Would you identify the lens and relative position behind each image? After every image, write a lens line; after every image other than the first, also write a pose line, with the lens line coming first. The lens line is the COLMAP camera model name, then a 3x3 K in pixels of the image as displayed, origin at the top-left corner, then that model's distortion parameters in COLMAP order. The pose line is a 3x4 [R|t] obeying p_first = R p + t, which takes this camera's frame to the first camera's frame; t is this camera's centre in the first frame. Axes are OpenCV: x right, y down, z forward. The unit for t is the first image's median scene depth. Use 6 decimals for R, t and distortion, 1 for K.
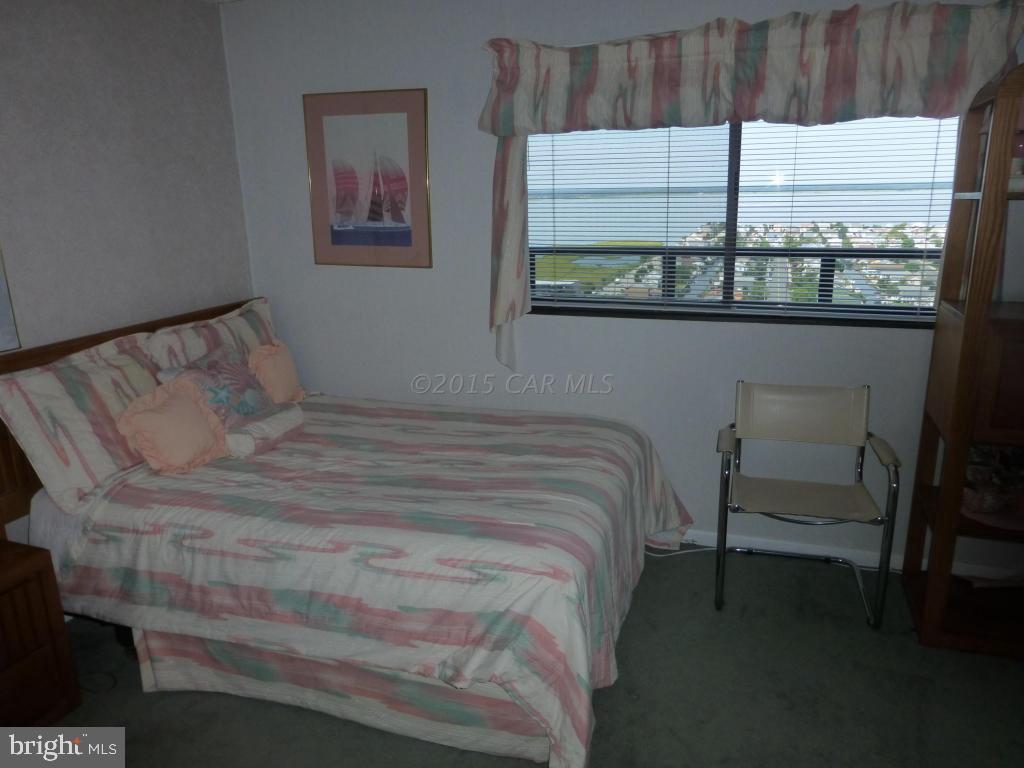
lens RADIAL K [[750.7, 0, 512.0], [0, 750.7, 384.0], [0, 0, 1]] dist [-0.021406, -0.006409]
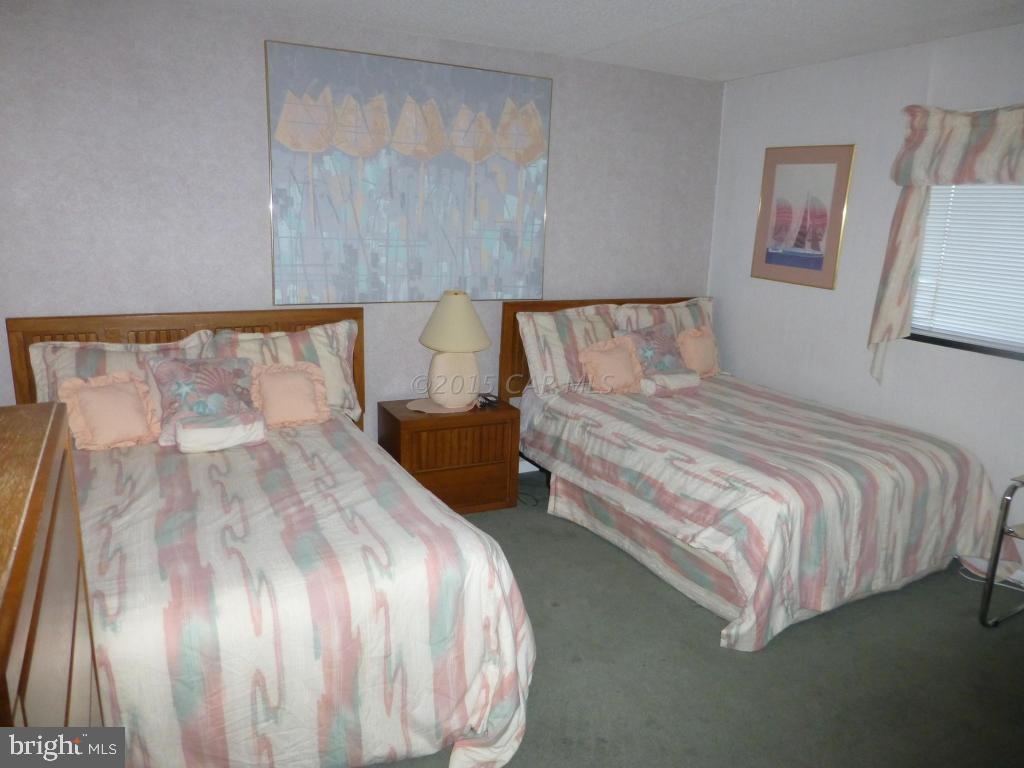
lens RADIAL K [[728.6, 0, 512.0], [0, 728.6, 384.0], [0, 0, 1]] dist [0.001676, 0.001997]
pose [[0.738501, 0.210196, -0.640651, 0.392649], [-0.227772, 0.972081, 0.056376, 0.061233], [0.634614, 0.104289, 0.765760, -0.293162]]
